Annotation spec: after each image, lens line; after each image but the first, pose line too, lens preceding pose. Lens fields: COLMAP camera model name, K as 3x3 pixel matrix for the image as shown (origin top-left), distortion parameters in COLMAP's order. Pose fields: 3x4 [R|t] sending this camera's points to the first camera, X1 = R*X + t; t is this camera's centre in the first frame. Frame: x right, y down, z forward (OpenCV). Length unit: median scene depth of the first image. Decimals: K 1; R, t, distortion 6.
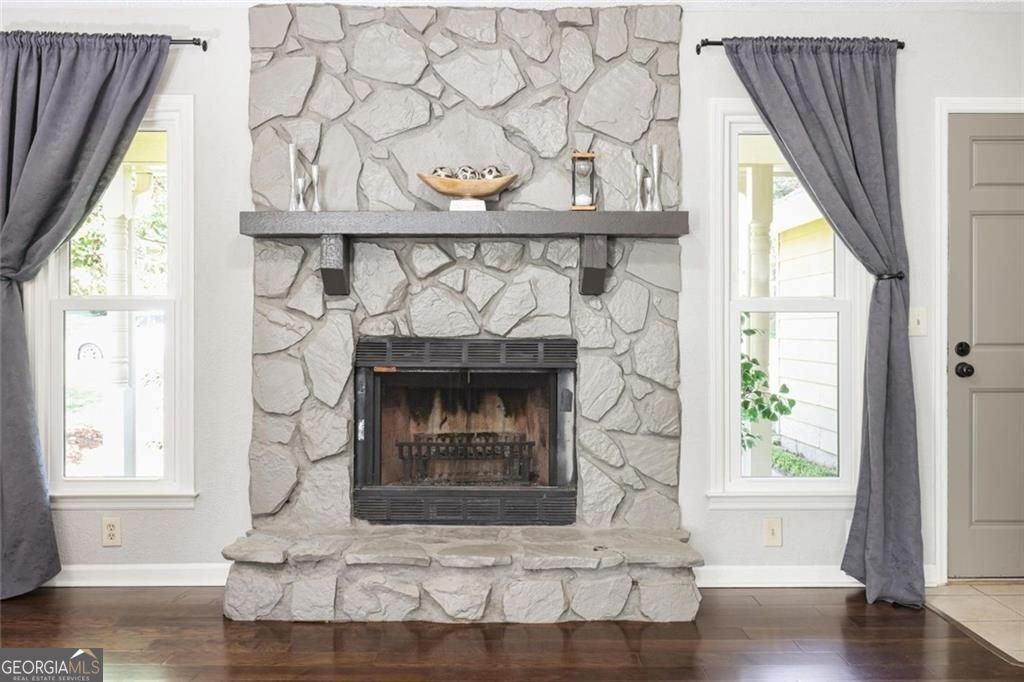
lens RADIAL K [[916.7, 0, 507.2], [0, 916.7, 333.2], [0, 0, 1]] dist [0.001468, 0.002336]
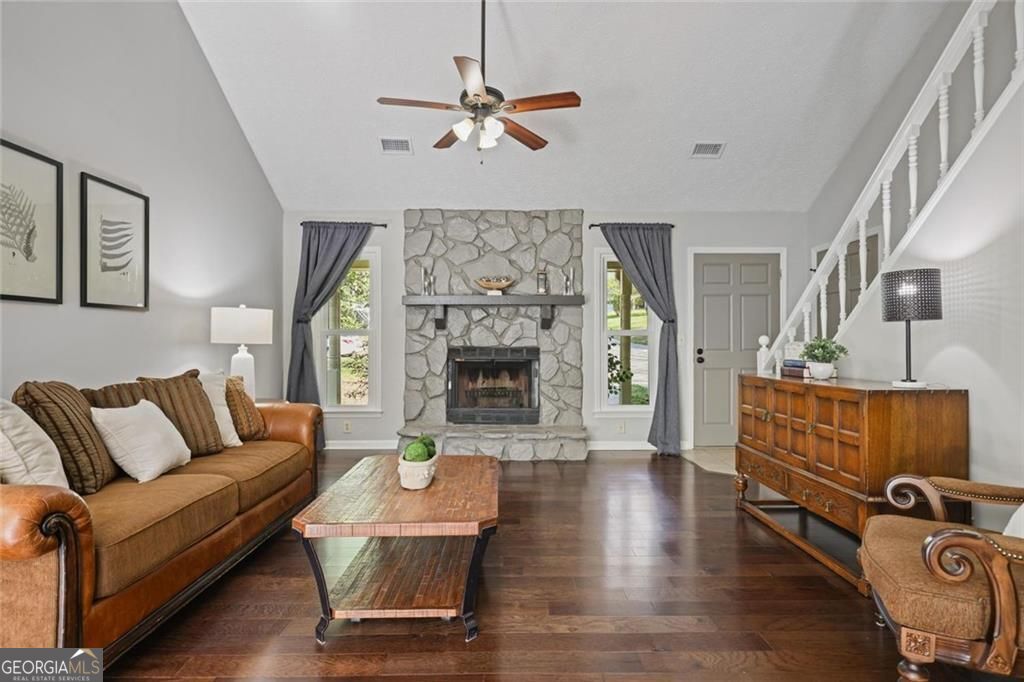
lens RADIAL K [[547.9, 0, 515.7], [0, 547.9, 340.7], [0, 0, 1]] dist [0.003857, -0.007059]
pose [[0.999990, -0.000245, 0.004398, 0.006828], [0.000261, 0.999993, -0.003648, -0.005863], [-0.004397, 0.003649, 0.999984, -0.446929]]
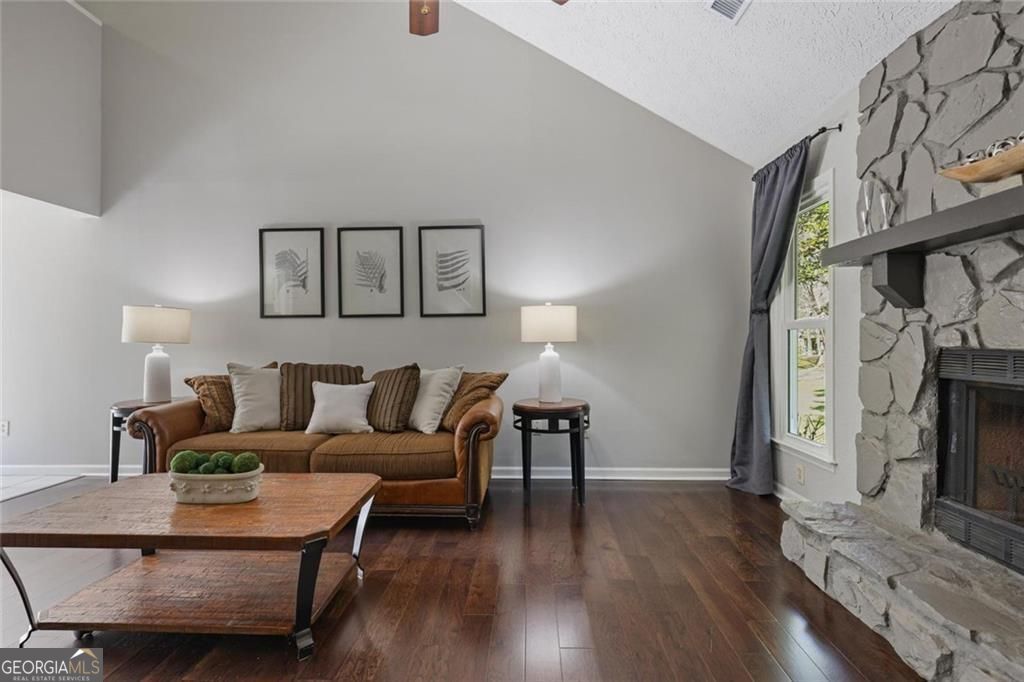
lens RADIAL K [[476.1, 0, 522.1], [0, 476.1, 342.7], [0, 0, 1]] dist [0.008773, -0.001744]
pose [[-0.040200, 0.001402, -0.999191, 0.383807], [0.002997, 0.999995, 0.001283, -0.004059], [0.999187, -0.002943, -0.040204, 0.569420]]
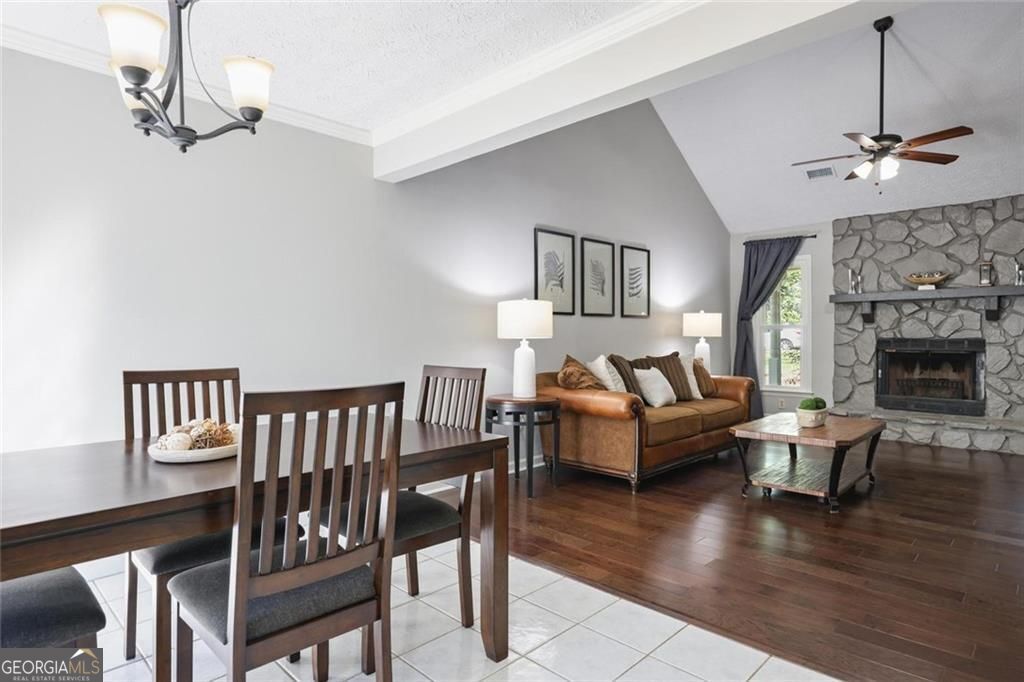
lens RADIAL K [[547.9, 0, 519.0], [0, 547.9, 340.3], [0, 0, 1]] dist [0.003857, -0.007059]
pose [[0.714513, 0.000390, -0.699622, 0.208042], [0.006106, 0.999958, 0.006793, -0.007563], [0.699595, -0.009126, 0.714481, -0.877041]]
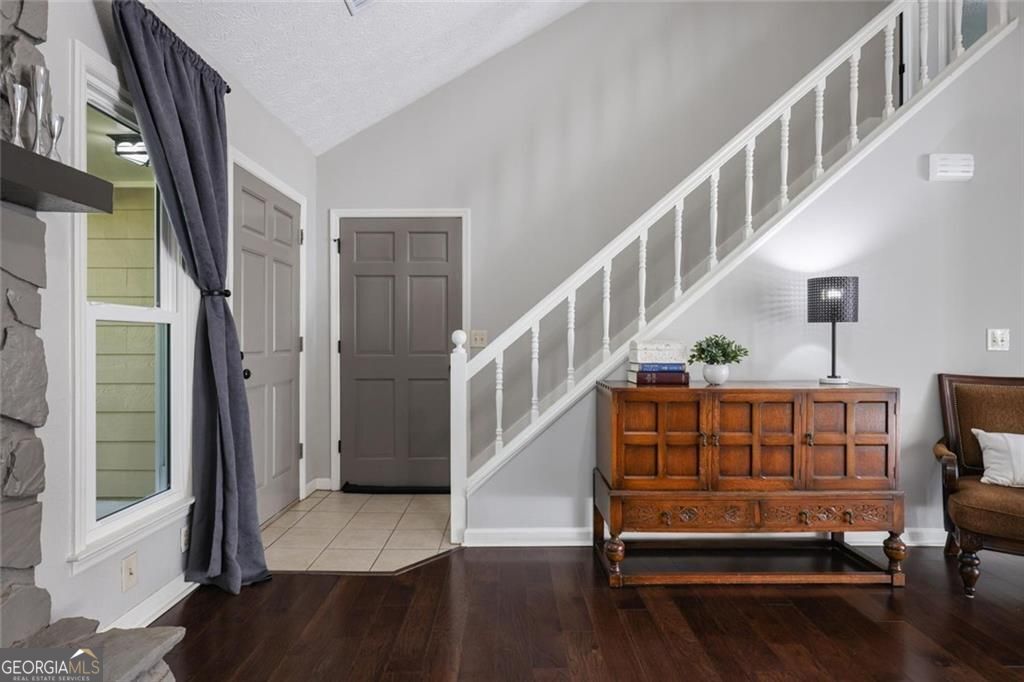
lens RADIAL K [[547.9, 0, 513.6], [0, 547.9, 340.1], [0, 0, 1]] dist [0.003857, -0.007059]
pose [[0.004569, 0.005566, 0.999974, -0.244410], [-0.004859, 0.999973, -0.005544, -0.002751], [-0.999978, -0.004833, 0.004596, 0.641480]]
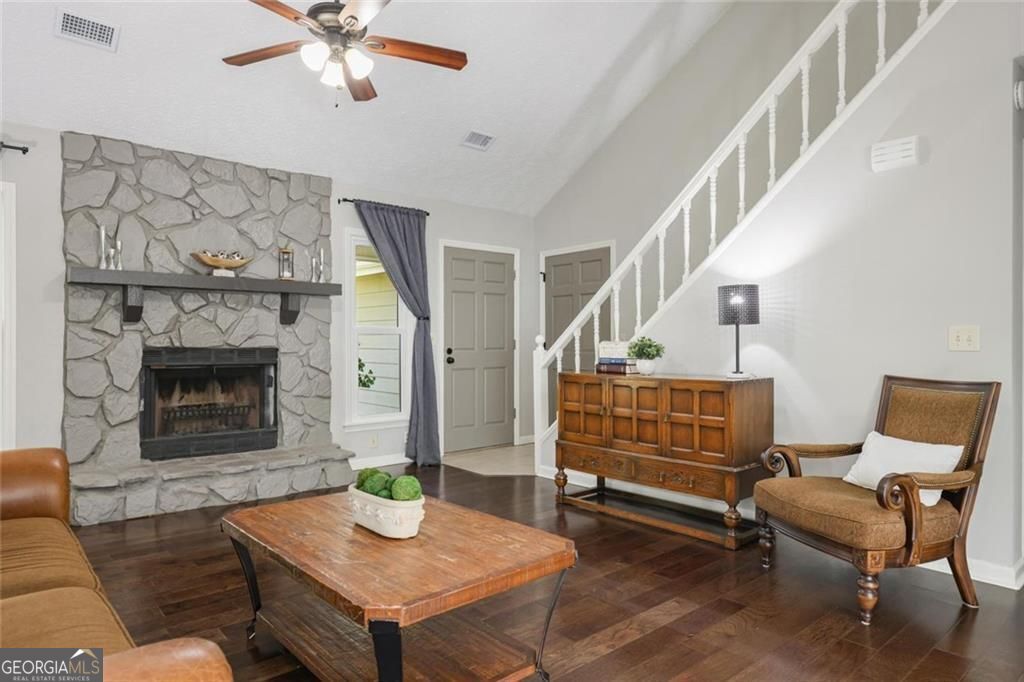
lens RADIAL K [[625.3, 0, 523.9], [0, 625.3, 341.1], [0, 0, 1]] dist [-0.006355, 0.003597]
pose [[0.753049, 0.000127, 0.657964, -0.386759], [-0.000034, 1.000000, -0.000154, -0.007183], [-0.657964, 0.000093, 0.753049, -0.285635]]
